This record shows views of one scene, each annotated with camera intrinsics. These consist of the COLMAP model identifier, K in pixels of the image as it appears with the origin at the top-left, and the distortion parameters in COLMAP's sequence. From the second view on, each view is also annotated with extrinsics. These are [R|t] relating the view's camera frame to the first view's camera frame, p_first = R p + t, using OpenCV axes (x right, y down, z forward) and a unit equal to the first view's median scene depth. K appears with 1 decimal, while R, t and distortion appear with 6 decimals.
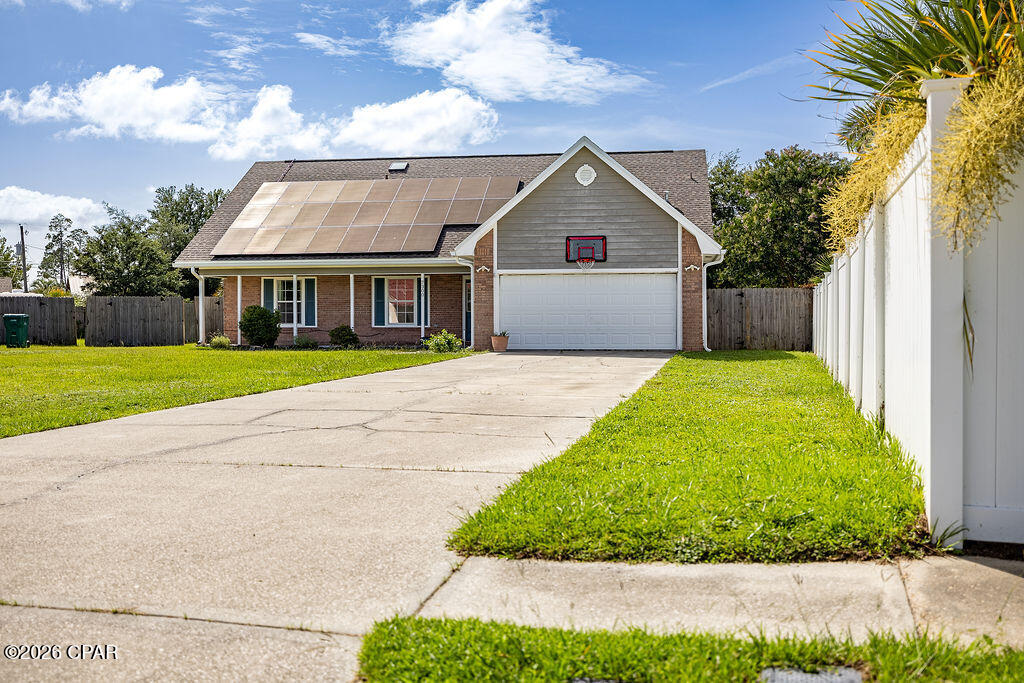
lens RADIAL K [[982.2, 0, 512.0], [0, 982.2, 341.5], [0, 0, 1]] dist [-0.001594, 0.009977]
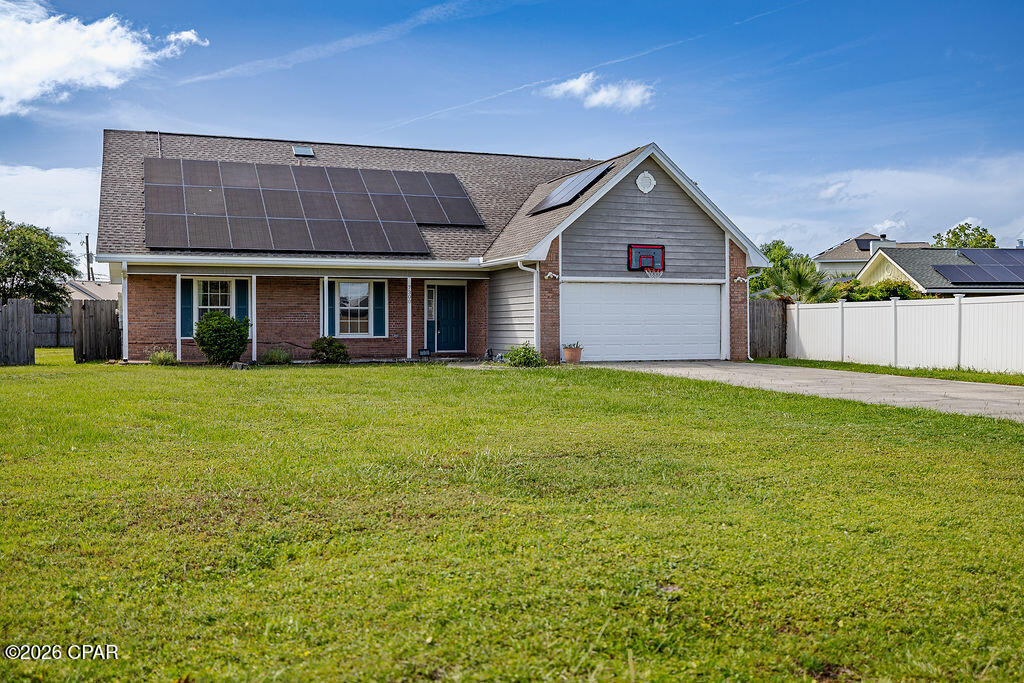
lens RADIAL K [[982.2, 0, 512.0], [0, 982.2, 341.5], [0, 0, 1]] dist [-0.001594, 0.009977]
pose [[0.869014, -0.008739, 0.494710, -0.516277], [0.010450, 0.999945, -0.000693, -0.011206], [-0.494676, 0.005772, 0.869058, 0.211981]]
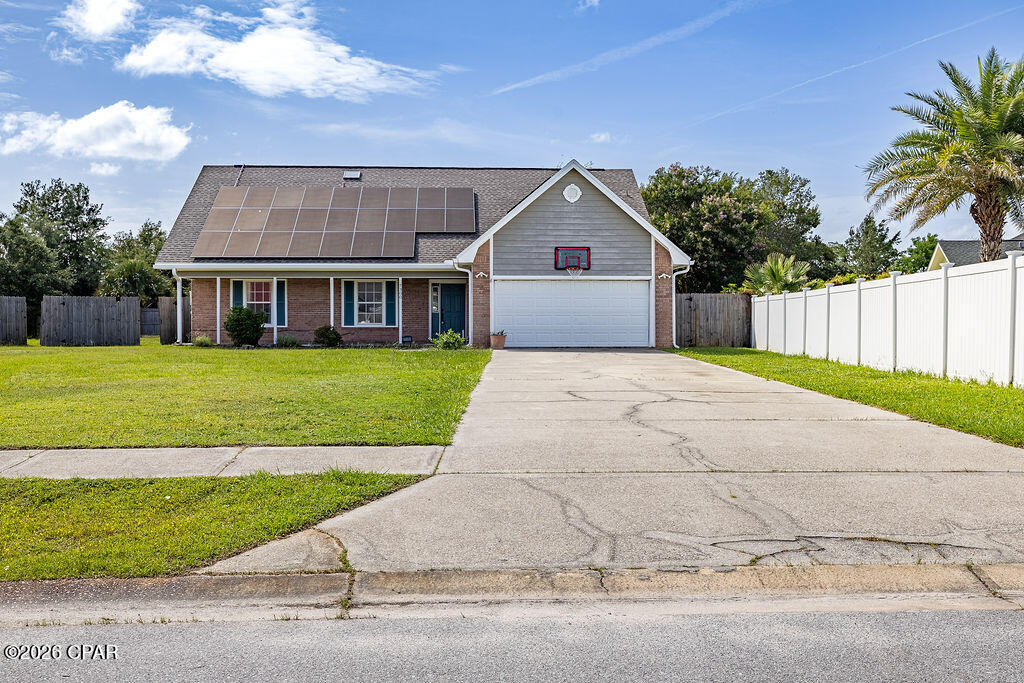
lens RADIAL K [[982.2, 0, 512.0], [0, 982.2, 341.5], [0, 0, 1]] dist [-0.001594, 0.009977]
pose [[0.977905, -0.002786, 0.209029, -0.226294], [0.002790, 0.999996, 0.000275, 0.001480], [-0.209029, 0.000314, 0.977909, -0.093864]]
